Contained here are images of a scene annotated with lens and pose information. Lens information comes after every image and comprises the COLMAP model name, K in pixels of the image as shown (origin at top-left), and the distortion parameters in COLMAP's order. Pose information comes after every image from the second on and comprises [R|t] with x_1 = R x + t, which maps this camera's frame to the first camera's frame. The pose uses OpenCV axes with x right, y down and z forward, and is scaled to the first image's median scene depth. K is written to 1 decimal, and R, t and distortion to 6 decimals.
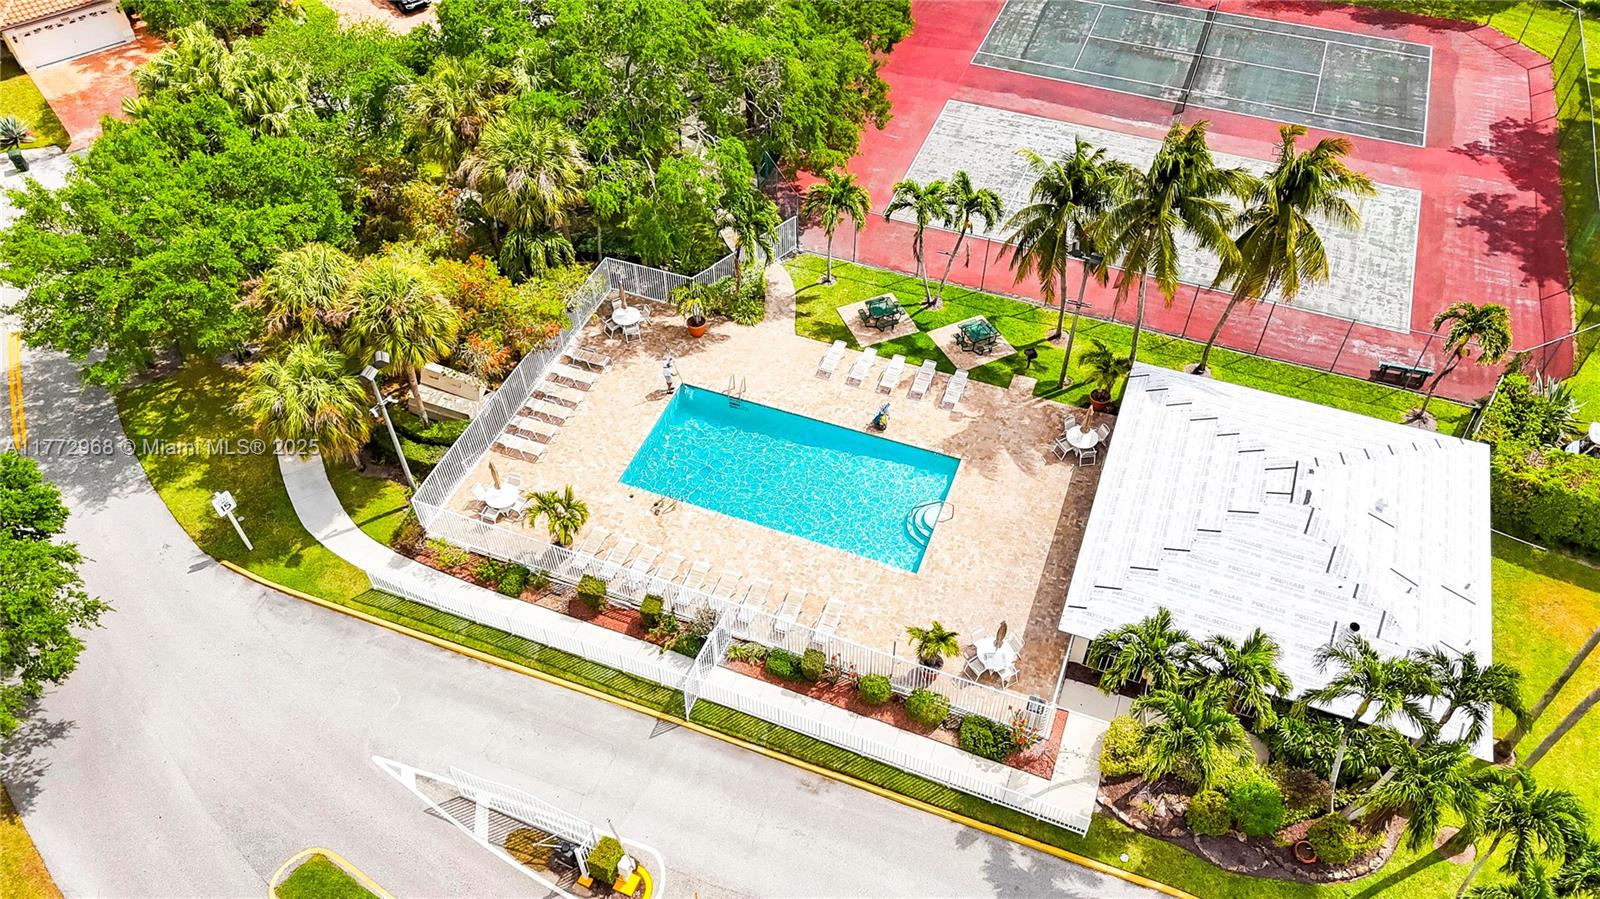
lens RADIAL K [[1235.6, 0, 799.8], [0, 1235.6, 409.8], [0, 0, 1]] dist [0.078718, -0.091527]
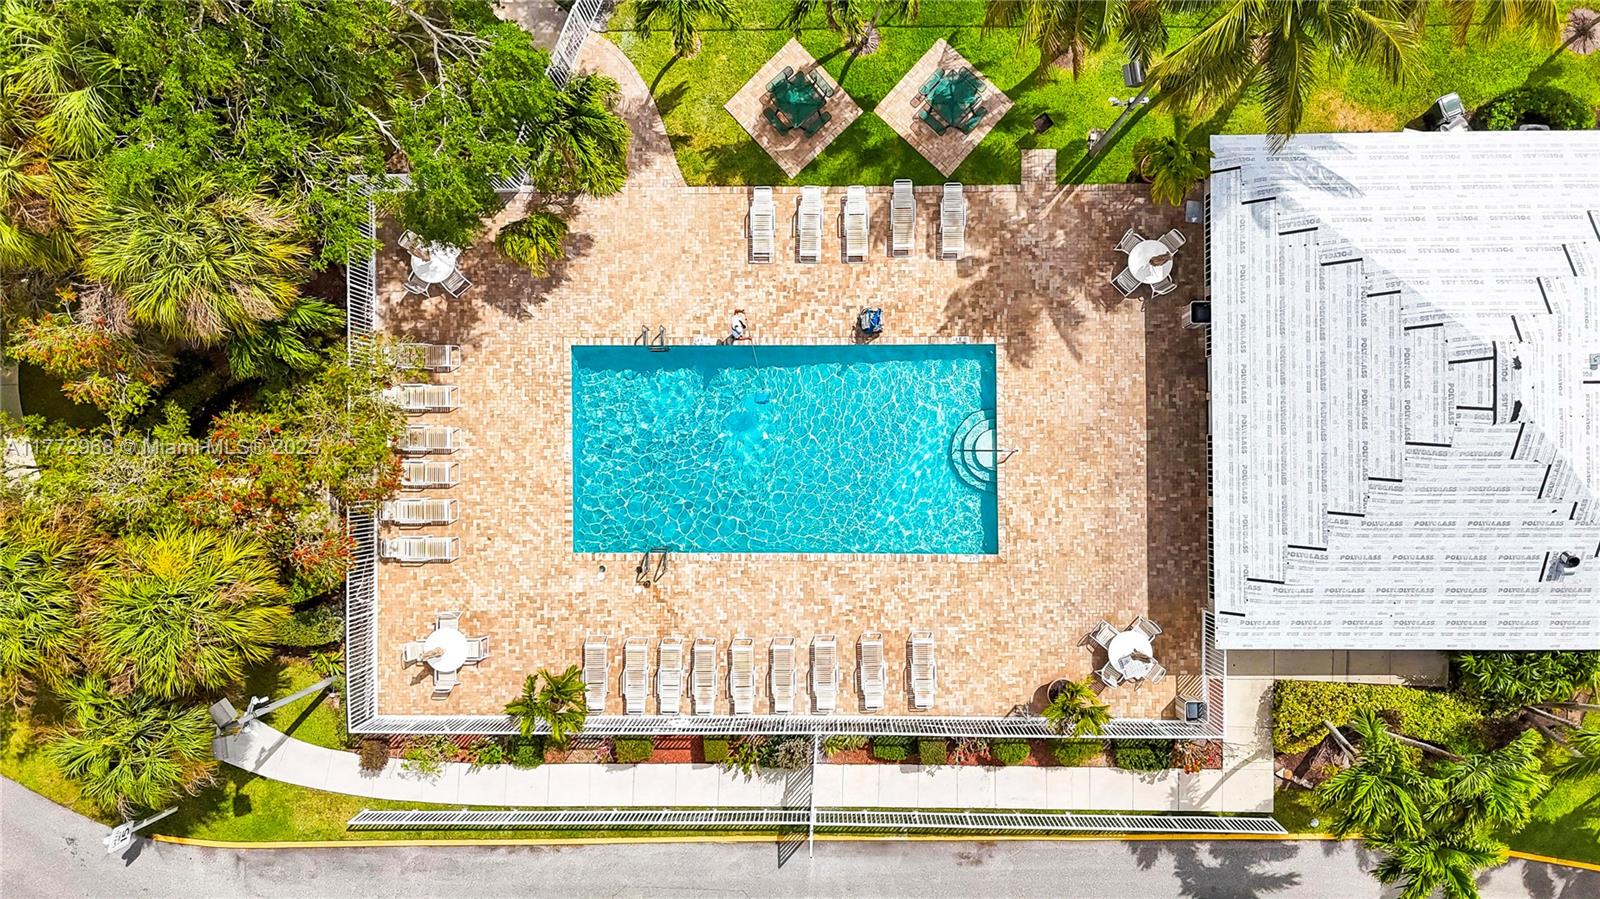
lens RADIAL K [[1235.6, 0, 799.8], [0, 1235.6, 409.8], [0, 0, 1]] dist [0.078718, -0.091527]
pose [[0.930760, -0.365534, -0.008391, 0.016878], [0.265574, 0.660101, 0.702665, -0.513562], [-0.251309, -0.656241, 0.711472, 0.525670]]
